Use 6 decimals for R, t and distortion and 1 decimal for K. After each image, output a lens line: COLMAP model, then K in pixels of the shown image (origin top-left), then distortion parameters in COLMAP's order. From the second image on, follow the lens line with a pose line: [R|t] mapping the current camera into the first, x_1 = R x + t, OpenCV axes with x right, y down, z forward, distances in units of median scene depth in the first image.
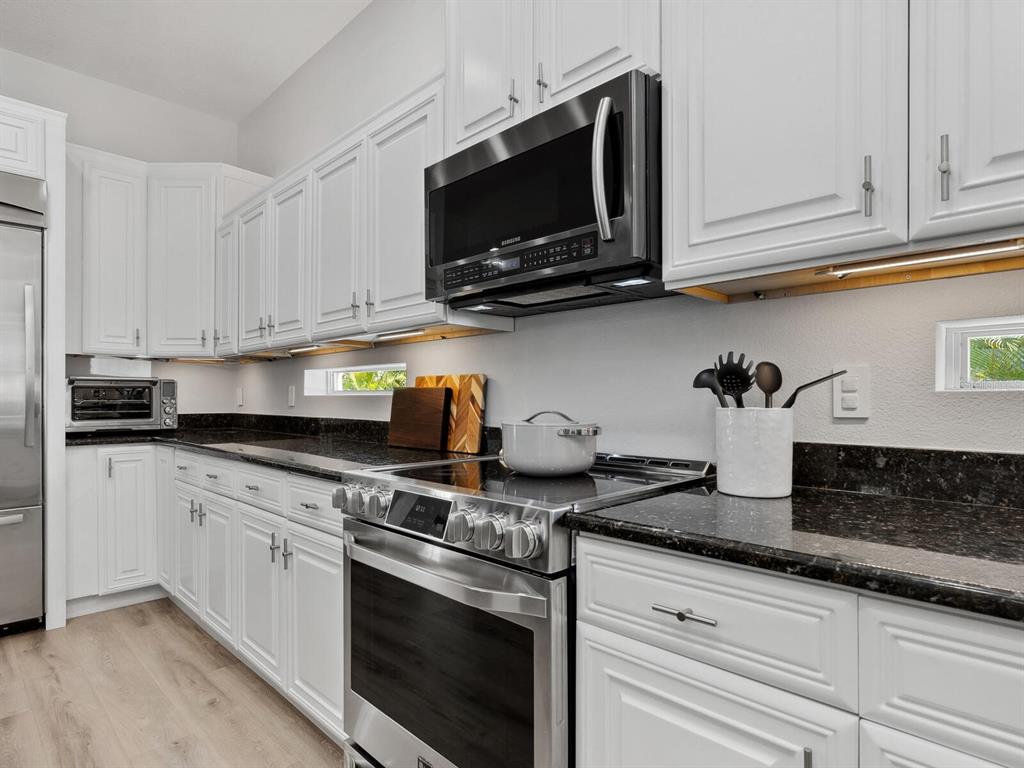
lens RADIAL K [[548.2, 0, 513.3], [0, 548.2, 391.7], [0, 0, 1]] dist [-0.005531, -0.001209]
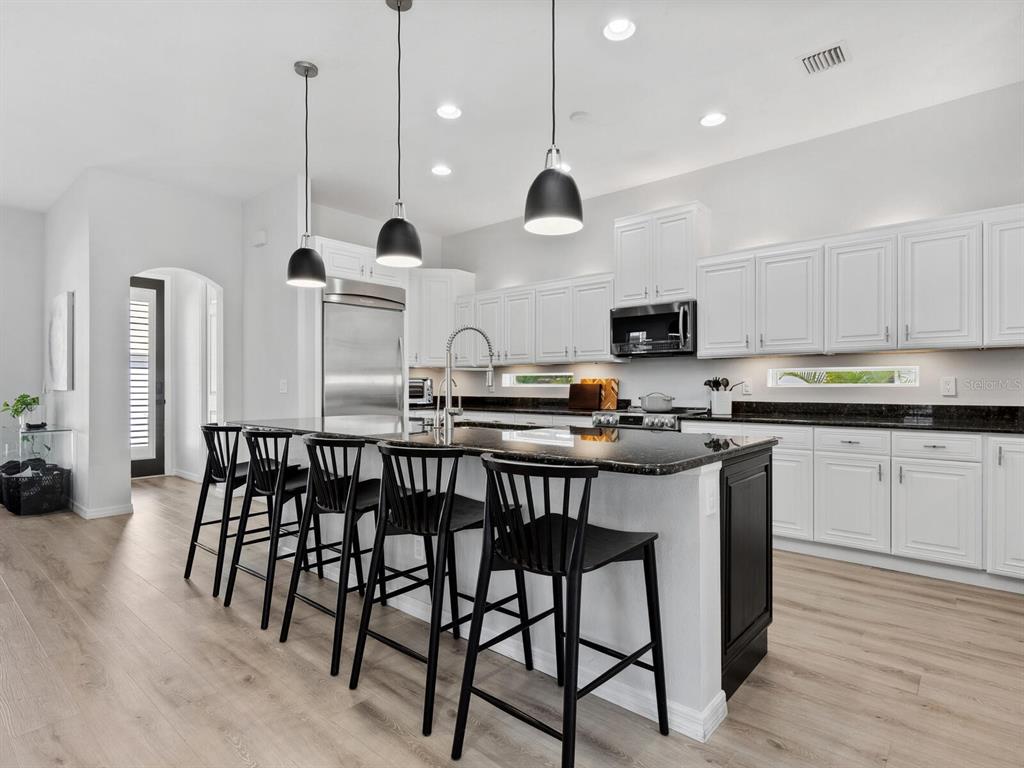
lens RADIAL K [[548.2, 0, 510.4], [0, 548.2, 382.6], [0, 0, 1]] dist [-0.005531, -0.001209]
pose [[0.997593, -0.000716, 0.069334, -1.023032], [0.000195, 0.999972, 0.007530, -0.047293], [-0.069337, -0.007498, 0.997565, -2.139617]]
